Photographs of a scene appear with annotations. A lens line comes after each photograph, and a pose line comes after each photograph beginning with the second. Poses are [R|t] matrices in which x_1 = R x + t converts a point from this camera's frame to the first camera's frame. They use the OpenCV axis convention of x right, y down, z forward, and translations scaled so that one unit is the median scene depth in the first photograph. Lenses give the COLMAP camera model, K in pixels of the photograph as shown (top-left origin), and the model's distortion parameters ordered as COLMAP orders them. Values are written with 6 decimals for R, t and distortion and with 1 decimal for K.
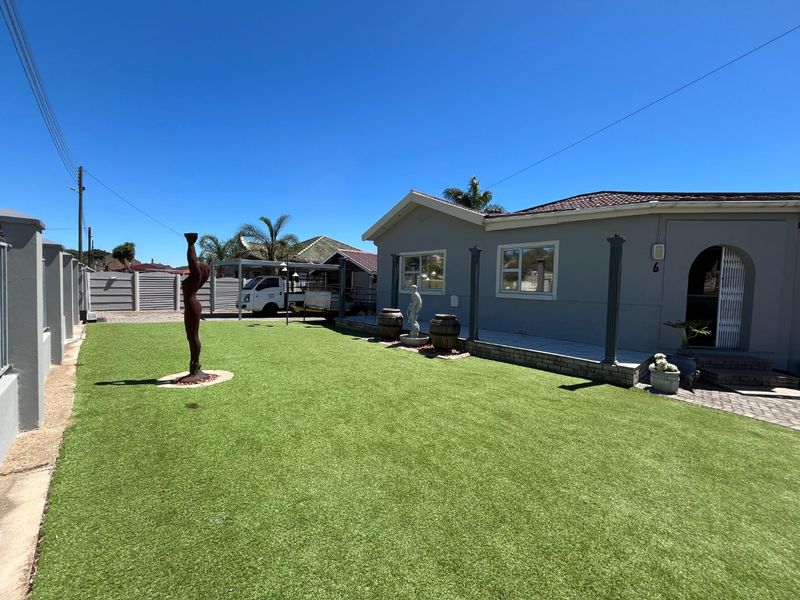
lens RADIAL K [[321.7, 0, 401.4], [0, 321.7, 301.2], [0, 0, 1]] dist [-0.000695, 0.000074]
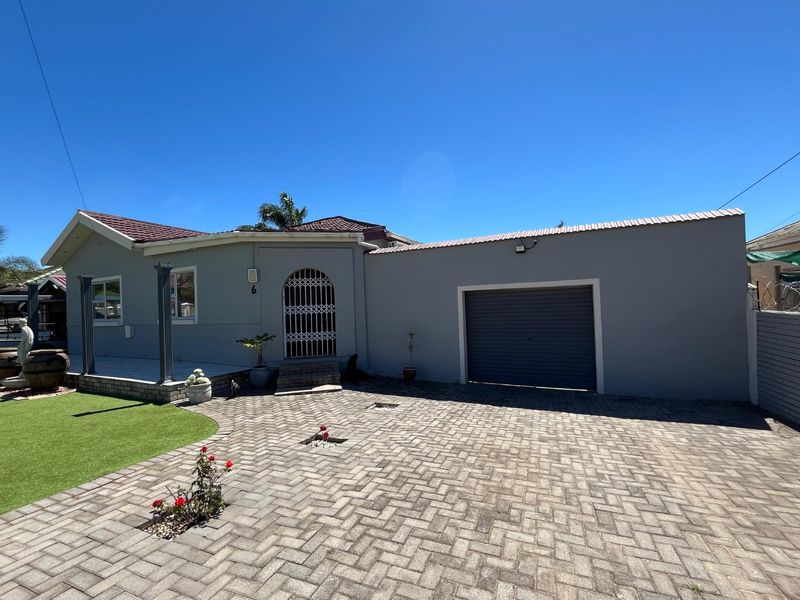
lens RADIAL K [[353.0, 0, 403.2], [0, 353.0, 300.4], [0, 0, 1]] dist [-0.000476, -0.001577]
pose [[0.937352, -0.051479, 0.344560, 0.393512], [0.074584, 0.995745, -0.054131, 0.017332], [-0.340307, 0.076438, 0.937202, -0.147705]]
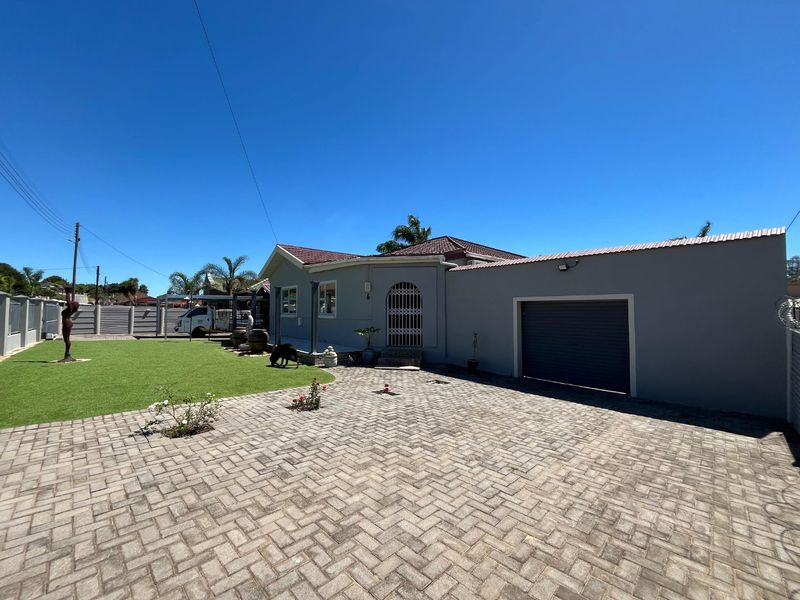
lens RADIAL K [[324.1, 0, 398.6], [0, 324.1, 301.0], [0, 0, 1]] dist [-0.001568, 0.000066]
pose [[0.999006, -0.022777, -0.038317, 0.464988], [0.019553, 0.996399, -0.082499, 0.025865], [0.040058, 0.081668, 0.995854, -0.290172]]
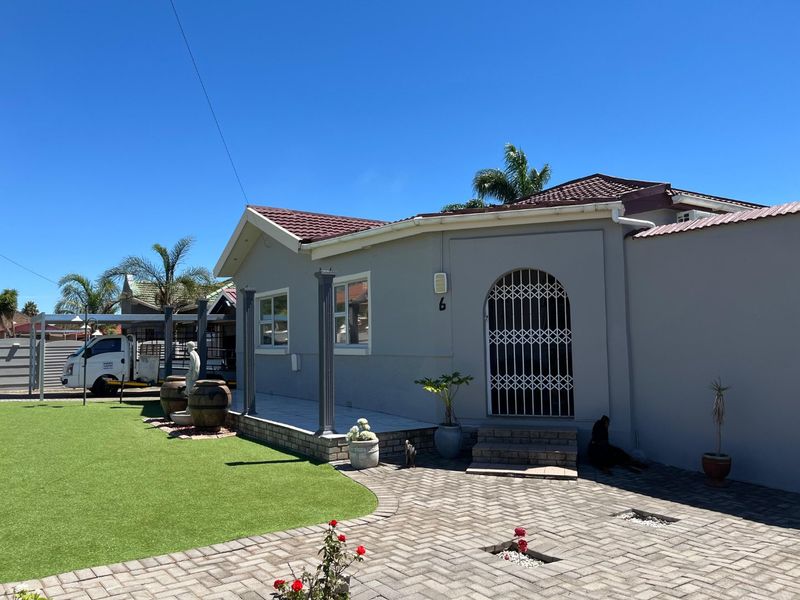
lens RADIAL K [[610.3, 0, 393.8], [0, 610.3, 302.6], [0, 0, 1]] dist [0.047671, -0.058536]
pose [[0.983635, -0.050157, -0.173051, 0.425098], [0.030044, 0.992684, -0.116945, 0.022507], [0.177650, 0.109832, 0.977945, -0.167382]]
